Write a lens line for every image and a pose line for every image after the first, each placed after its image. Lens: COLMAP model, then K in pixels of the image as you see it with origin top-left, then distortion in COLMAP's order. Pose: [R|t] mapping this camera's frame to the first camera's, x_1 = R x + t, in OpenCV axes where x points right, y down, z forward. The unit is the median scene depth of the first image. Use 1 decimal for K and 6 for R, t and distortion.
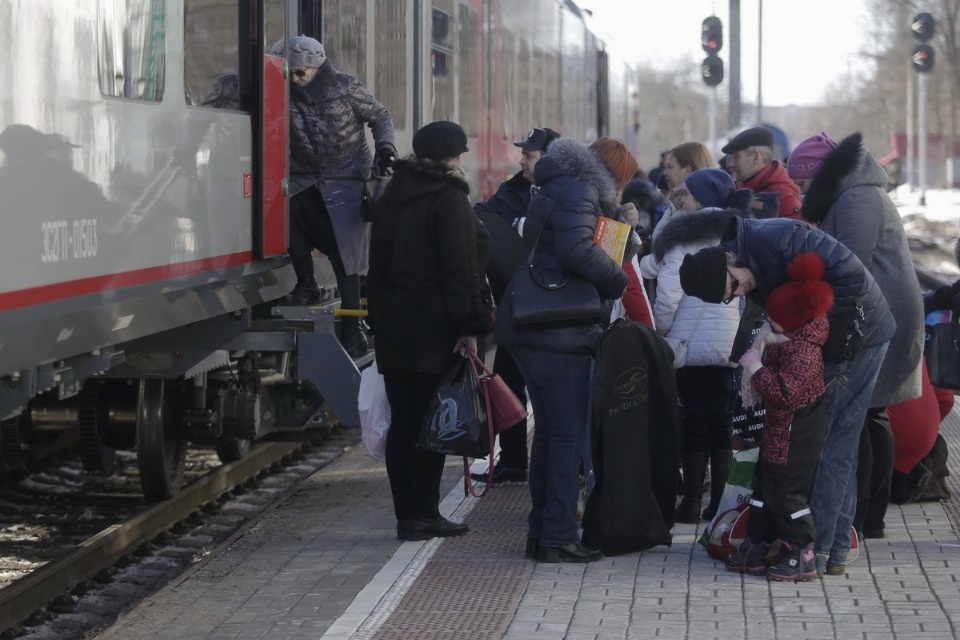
lens RADIAL K [[4793.3, 0, 480.0], [0, 4793.3, 320.0], [0, 0, 1]] dist [-1.181092, -2.417656]
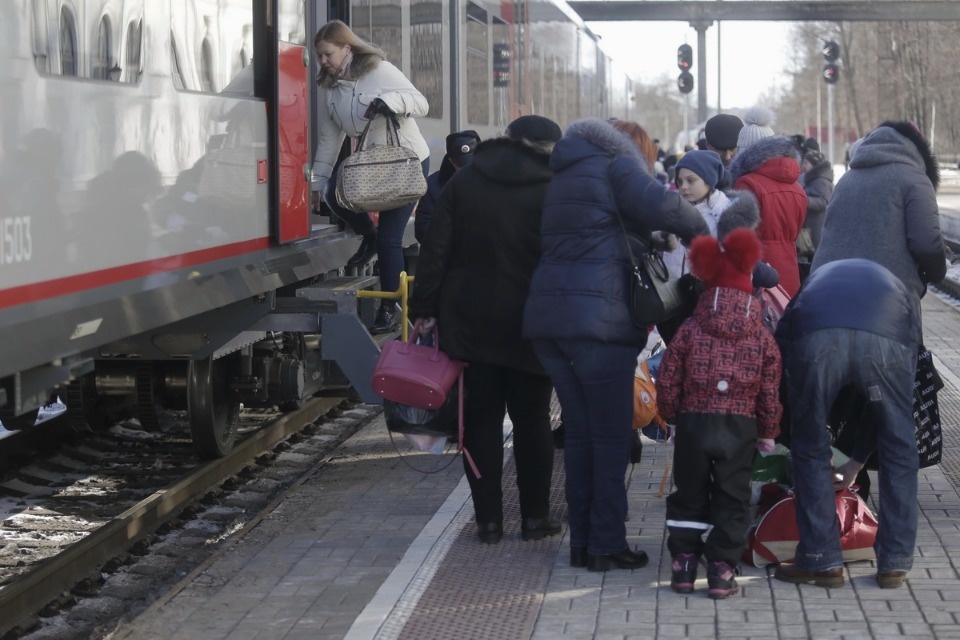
lens RADIAL K [[5772.2, 0, 480.6], [0, 5772.2, 266.3], [0, 0, 1]] dist [-4.276625, 19.465610]
pose [[0.999954, -0.009559, 0.000750, -0.006151], [0.009567, 0.999885, -0.011774, 0.009527], [-0.000638, 0.011780, 0.999930, -0.305037]]
